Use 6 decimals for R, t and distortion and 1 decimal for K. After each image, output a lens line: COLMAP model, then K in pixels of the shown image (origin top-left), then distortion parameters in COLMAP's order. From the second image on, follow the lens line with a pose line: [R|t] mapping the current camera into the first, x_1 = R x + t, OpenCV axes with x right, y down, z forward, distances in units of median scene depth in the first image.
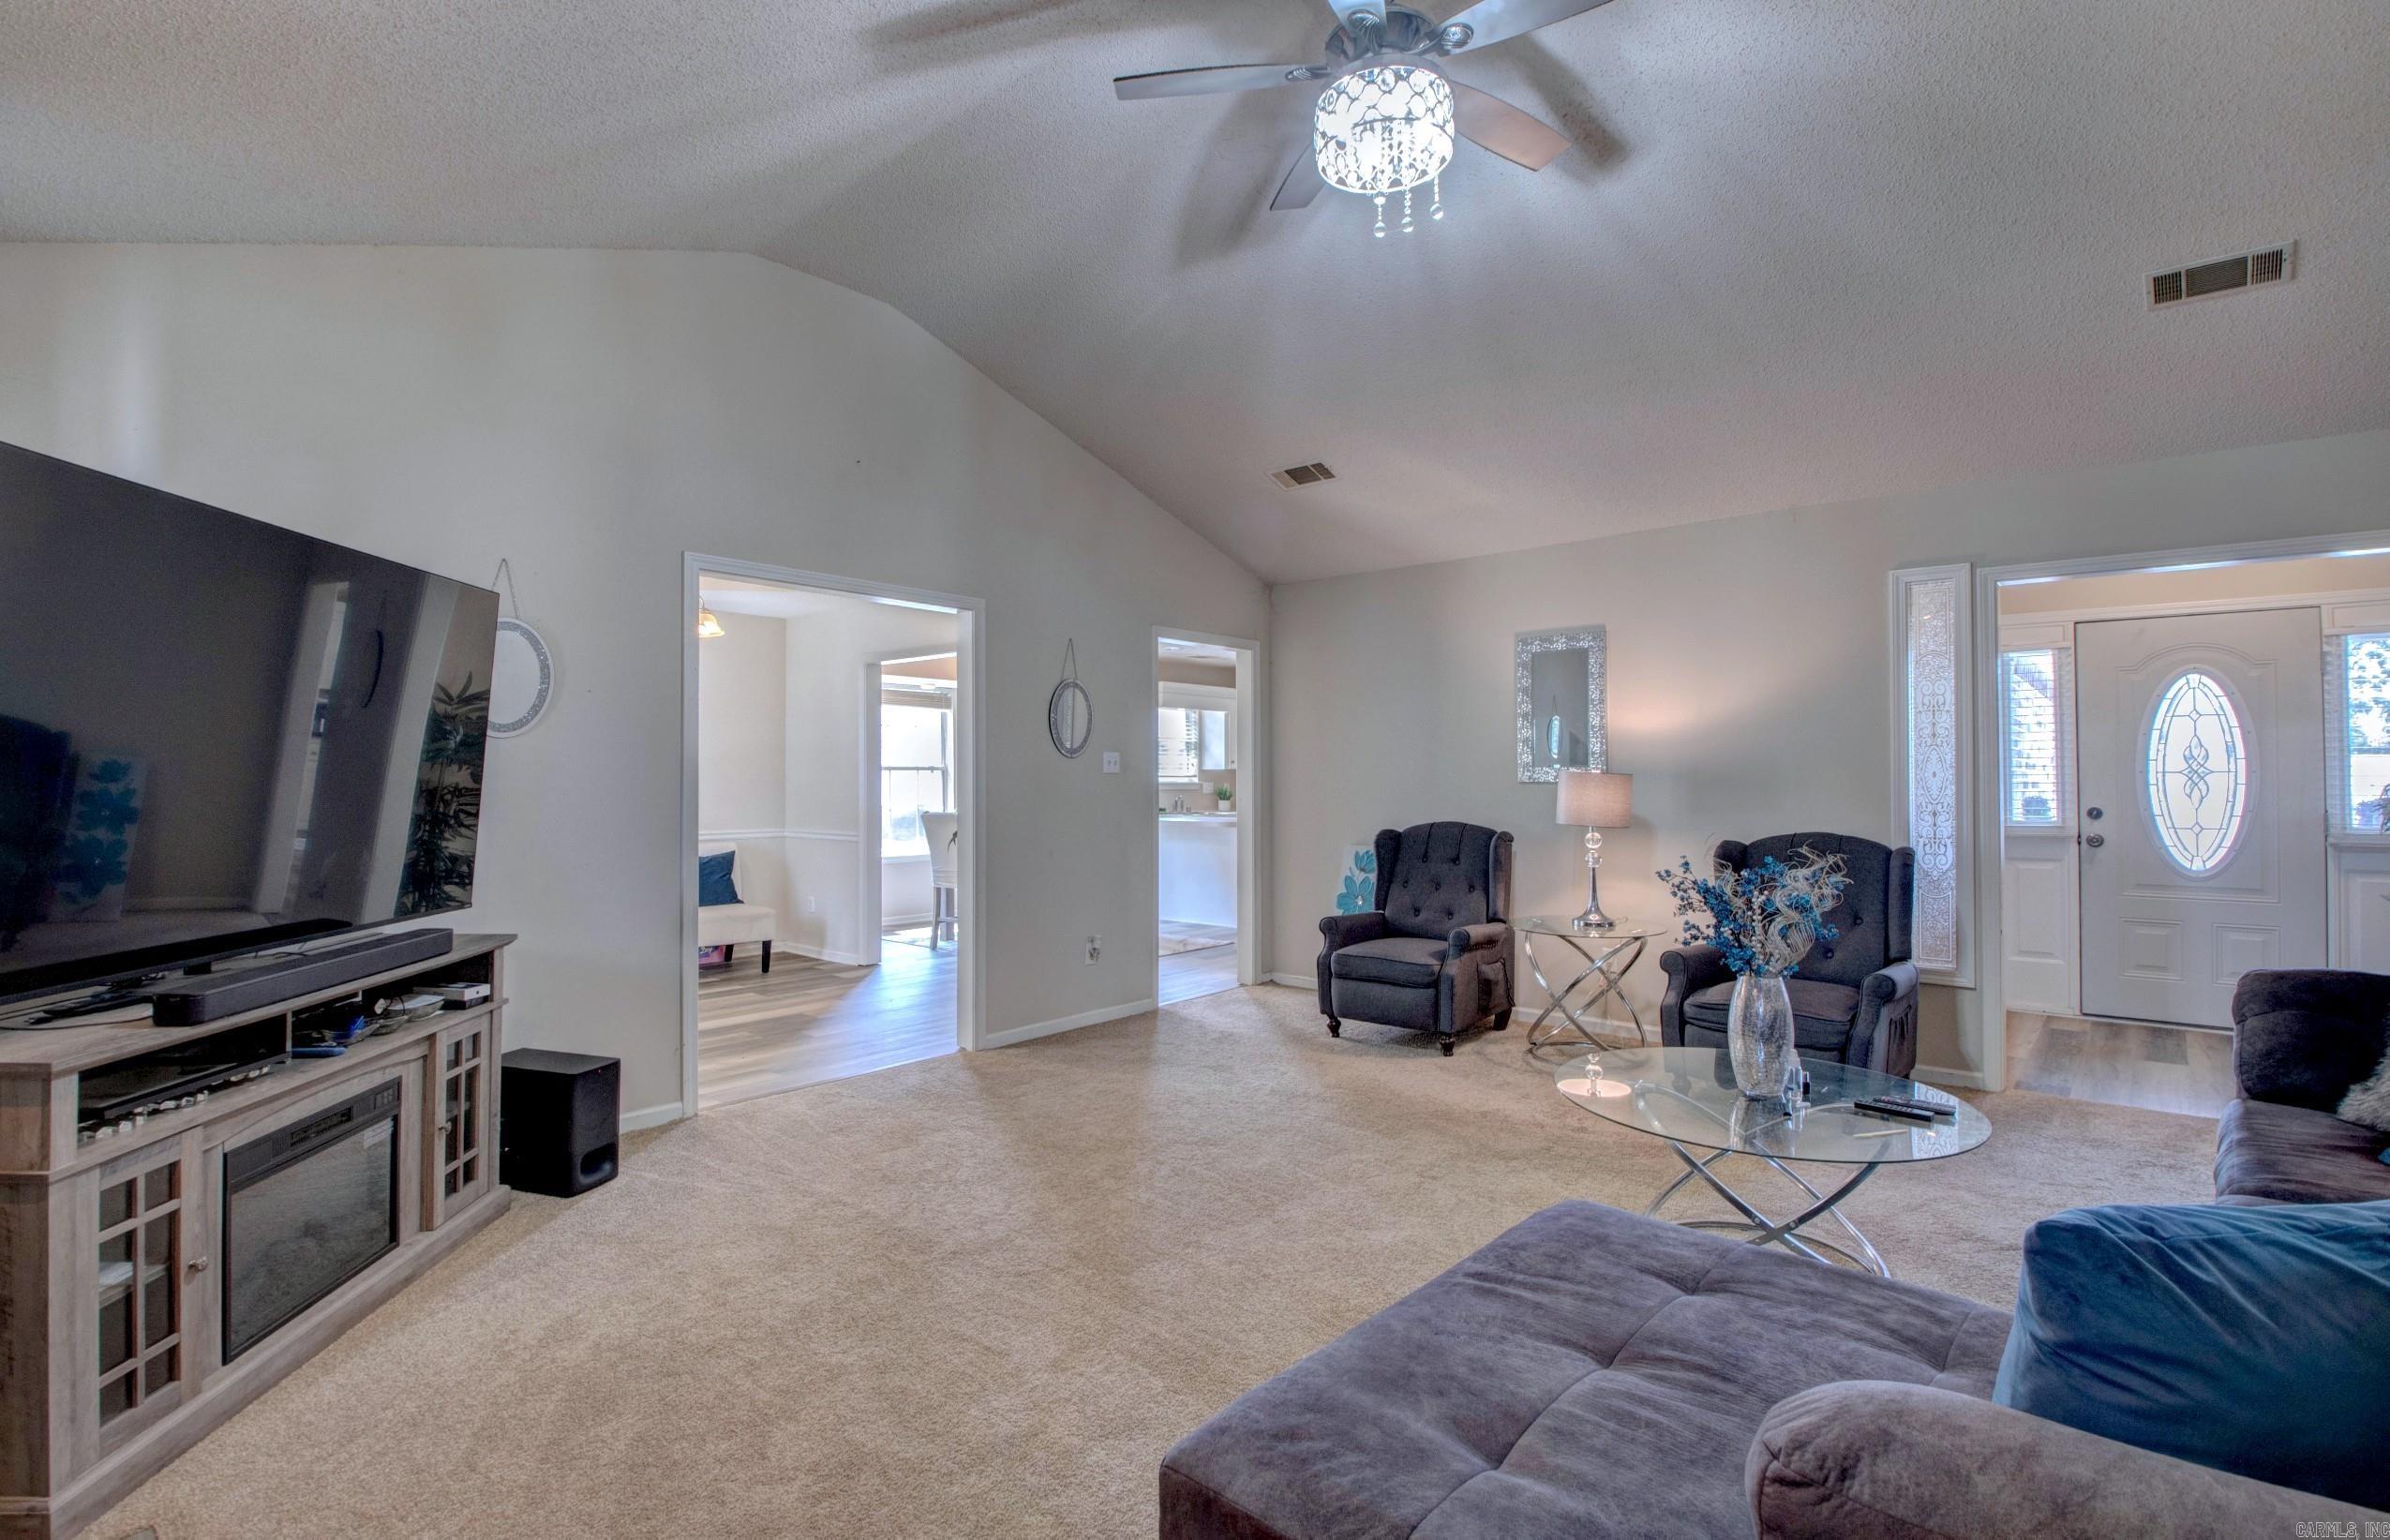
lens RADIAL K [[1111.9, 0, 1188.0], [0, 1111.9, 767.3], [0, 0, 1]] dist [-0.002176, -0.011669]
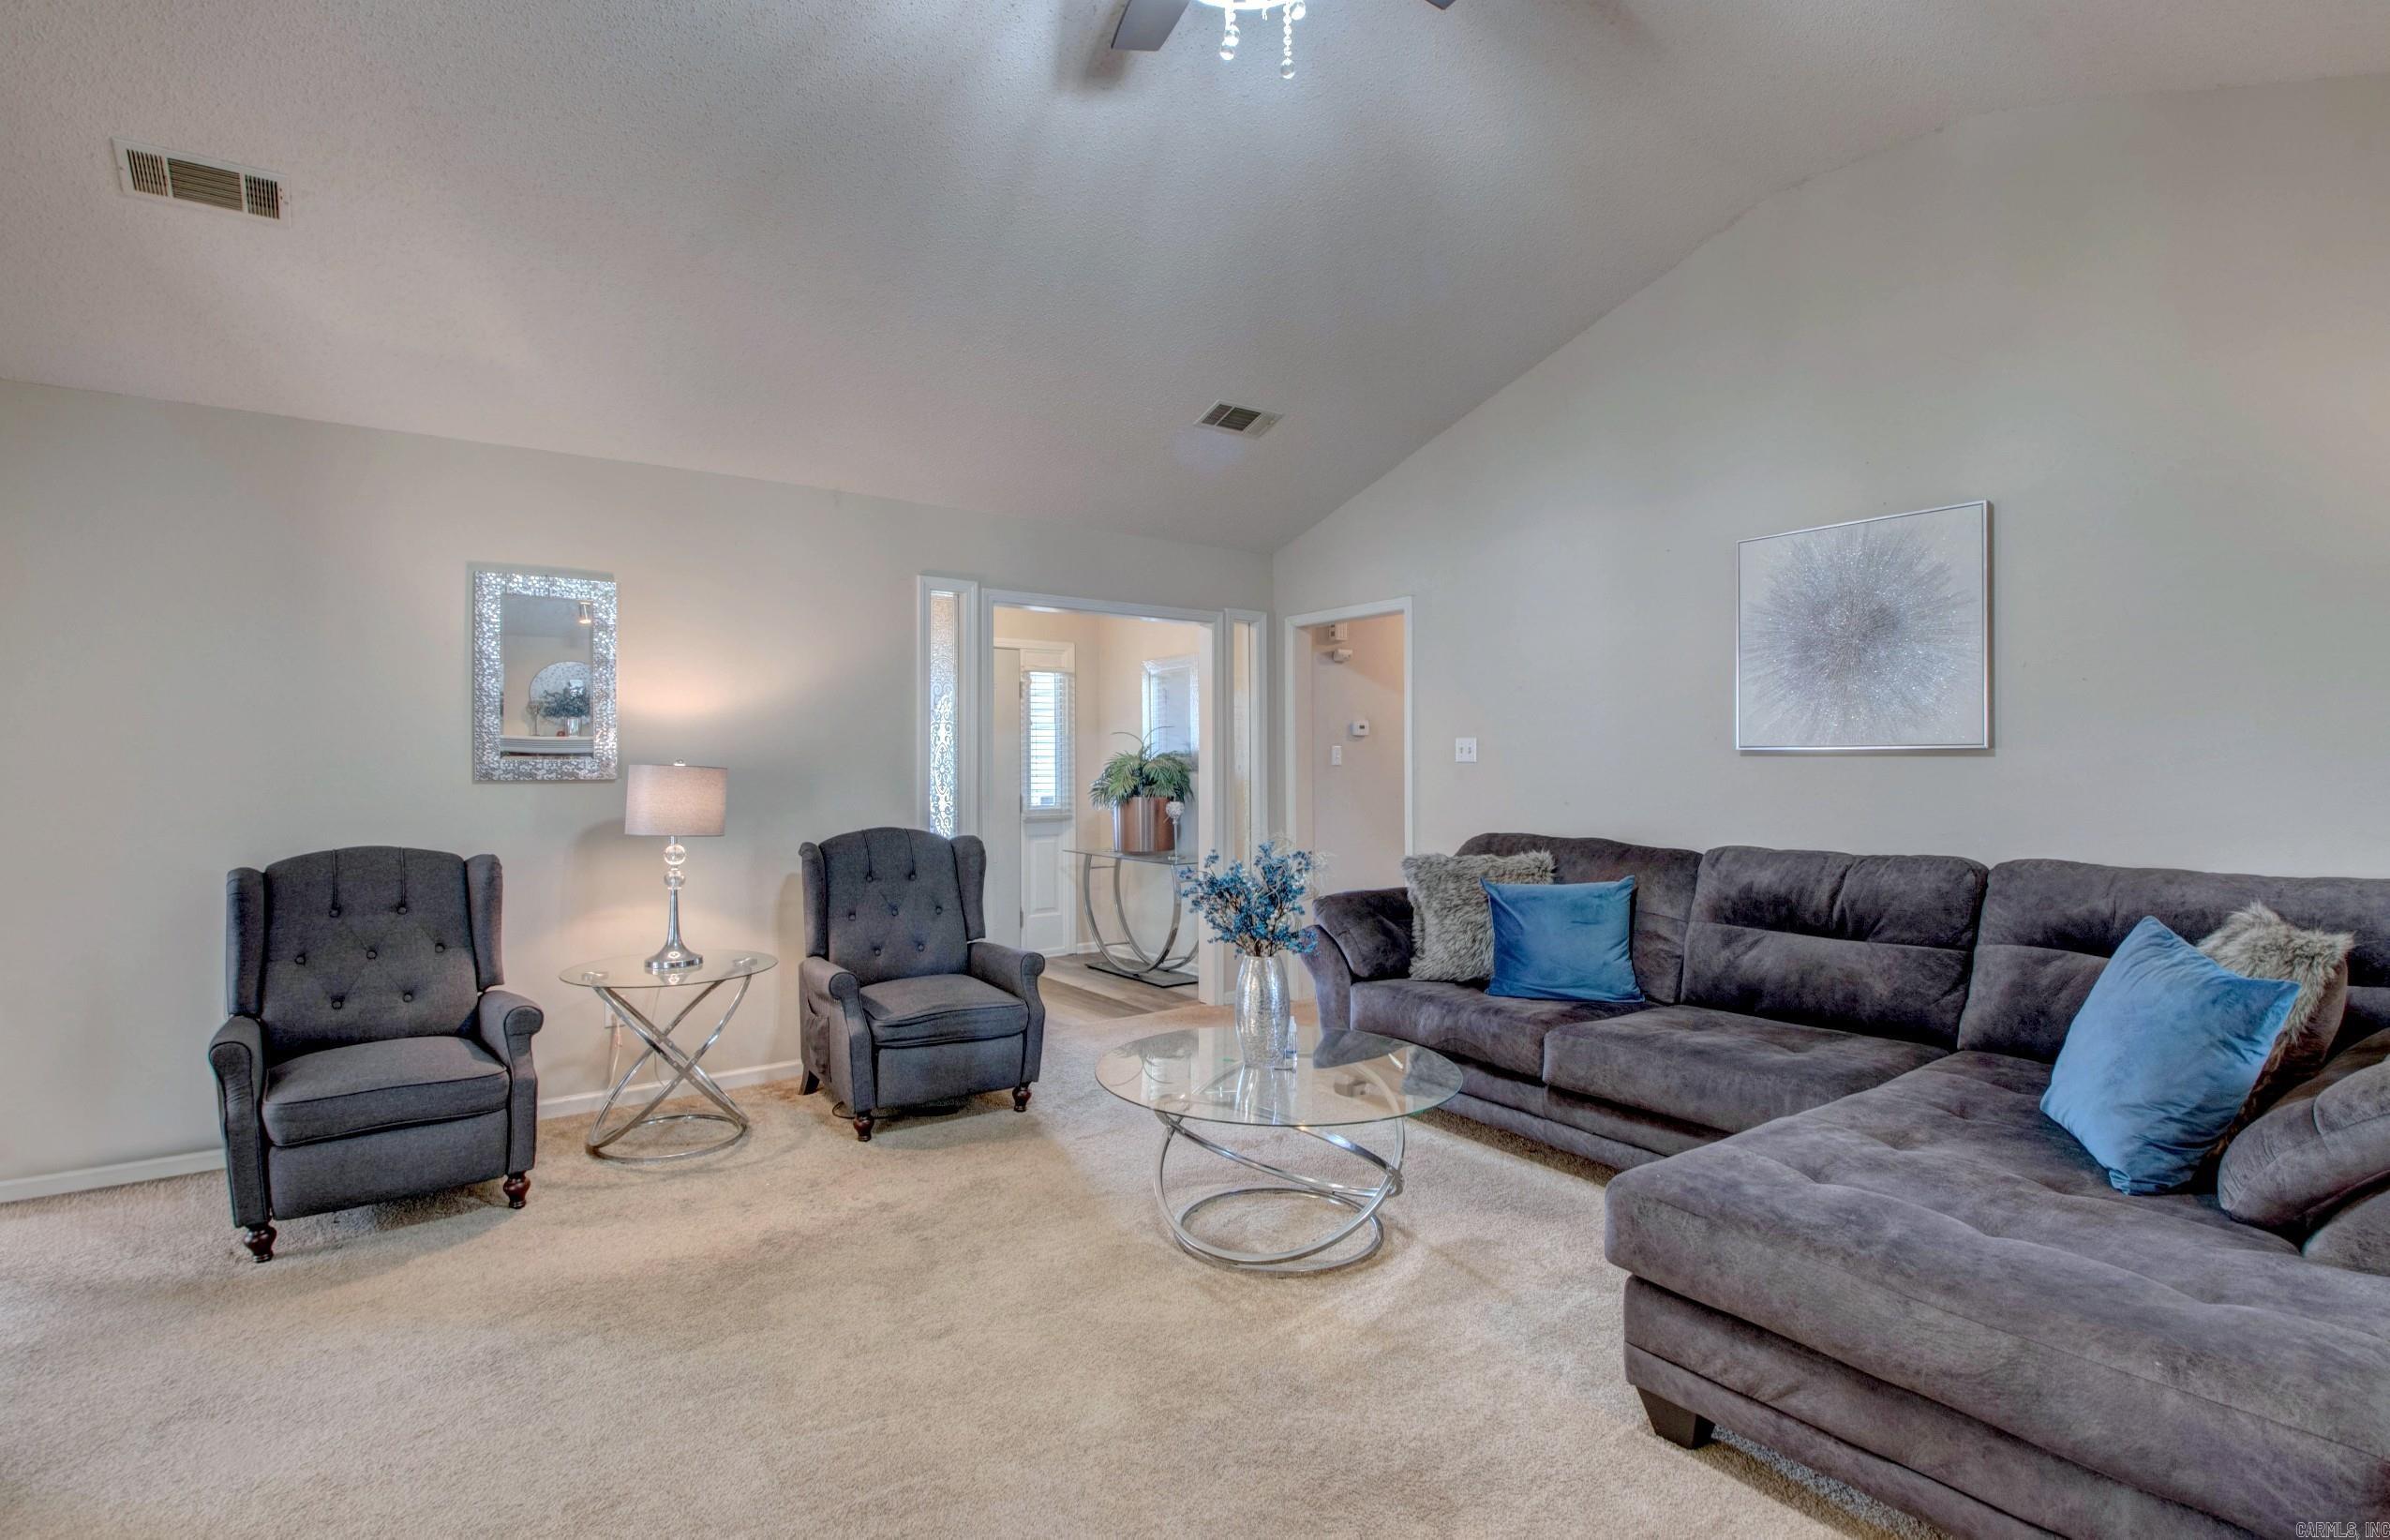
lens RADIAL K [[1111.9, 0, 1194.6], [0, 1111.9, 765.9], [0, 0, 1]] dist [-0.002176, -0.011669]
pose [[0.212666, 0.001469, 0.977124, -0.312810], [-0.004430, 0.999990, -0.000539, 0.002226], [-0.977115, -0.004214, 0.212670, 0.484326]]
